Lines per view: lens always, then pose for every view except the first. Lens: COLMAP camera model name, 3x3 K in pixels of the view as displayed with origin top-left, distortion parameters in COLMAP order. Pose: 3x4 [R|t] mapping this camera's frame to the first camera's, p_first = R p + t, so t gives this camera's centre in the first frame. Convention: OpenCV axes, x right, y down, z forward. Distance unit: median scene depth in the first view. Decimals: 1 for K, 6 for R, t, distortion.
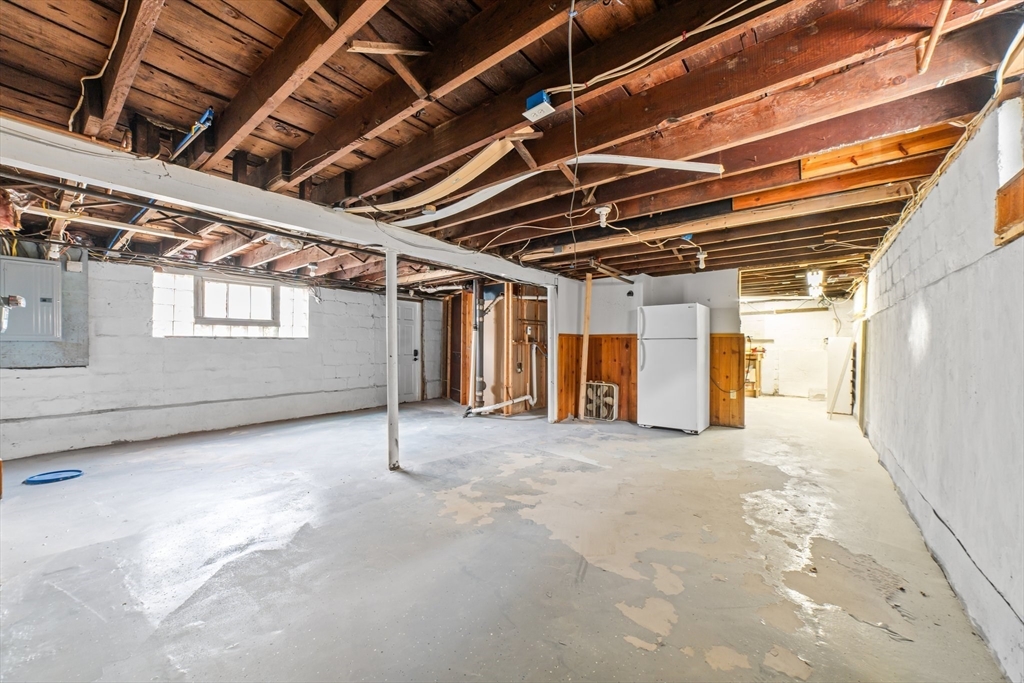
lens RADIAL K [[385.2, 0, 514.9], [0, 385.2, 344.8], [0, 0, 1]] dist [-0.001456, 0.000120]
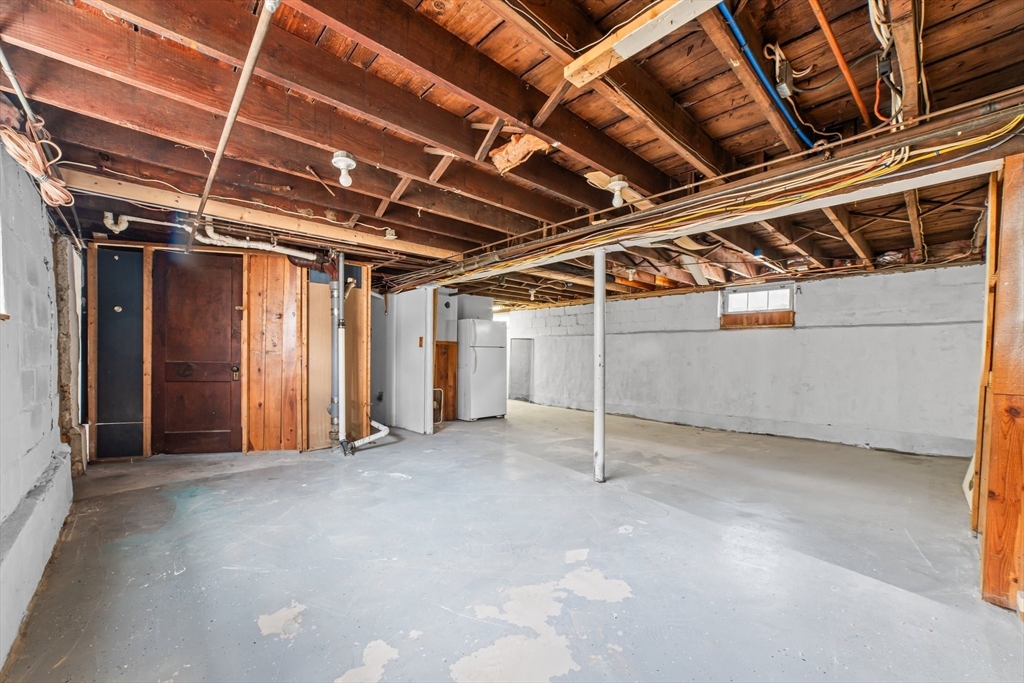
lens RADIAL K [[400.7, 0, 508.0], [0, 400.7, 349.3], [0, 0, 1]] dist [0.000336, 0.000299]
pose [[0.170425, 0.010637, 0.985313, -1.383699], [-0.010712, 0.999903, -0.008942, 0.006023], [-0.985312, -0.009030, 0.170522, 1.093611]]
